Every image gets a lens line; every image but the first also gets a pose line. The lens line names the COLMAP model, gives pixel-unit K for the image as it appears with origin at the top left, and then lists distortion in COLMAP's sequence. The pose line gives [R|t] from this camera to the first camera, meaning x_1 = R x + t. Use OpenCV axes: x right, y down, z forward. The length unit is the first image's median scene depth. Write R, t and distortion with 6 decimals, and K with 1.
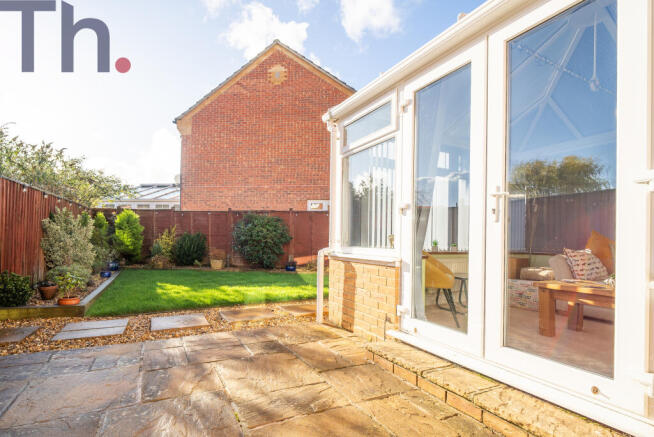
lens RADIAL K [[325.6, 0, 319.9], [0, 325.6, 240.9], [0, 0, 1]] dist [0.017869, 0.000239]
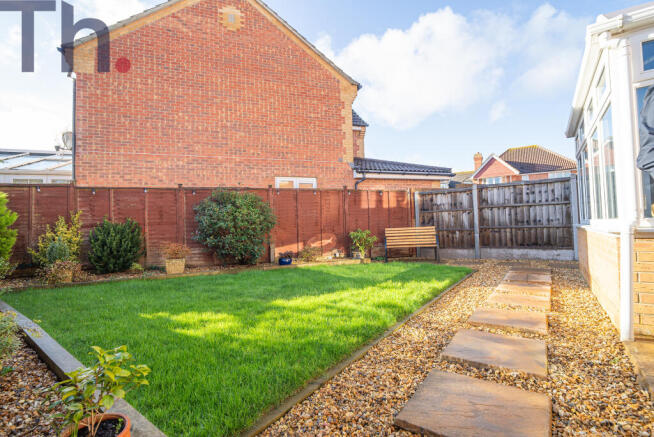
lens RADIAL K [[308.5, 0, 339.3], [0, 308.5, 216.7], [0, 0, 1]] dist [0.000280, -0.001537]
pose [[0.887700, -0.031228, 0.459361, -0.285528], [0.045950, 0.998725, -0.020903, -0.000429], [-0.458123, 0.039664, 0.888003, 0.264302]]
